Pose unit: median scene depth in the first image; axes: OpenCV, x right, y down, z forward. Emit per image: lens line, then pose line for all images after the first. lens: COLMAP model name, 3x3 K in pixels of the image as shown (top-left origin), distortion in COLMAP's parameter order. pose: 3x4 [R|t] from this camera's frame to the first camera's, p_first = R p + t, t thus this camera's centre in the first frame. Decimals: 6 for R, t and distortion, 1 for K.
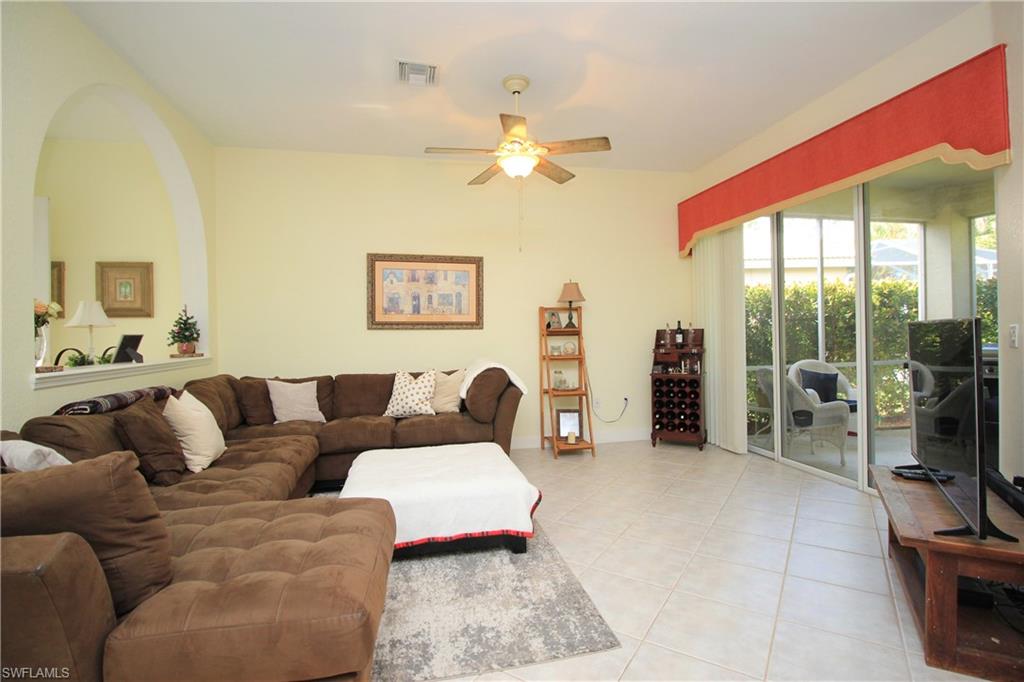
lens RADIAL K [[481.0, 0, 516.7], [0, 481.0, 338.0], [0, 0, 1]] dist [-0.001921, -0.004871]
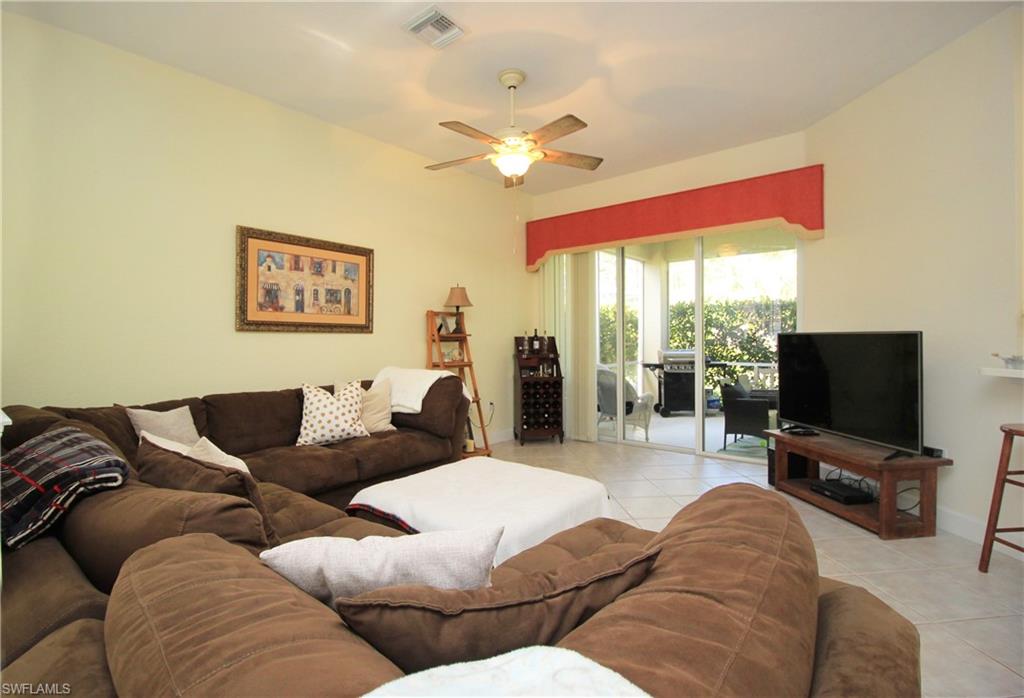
lens RADIAL K [[488.0, 0, 510.2], [0, 488.0, 345.4], [0, 0, 1]] dist [-0.005713, -0.000223]
pose [[0.787567, 0.002067, 0.616226, -0.418090], [-0.000133, 0.999995, -0.003183, 0.006056], [-0.616230, 0.002425, 0.787563, 0.163465]]
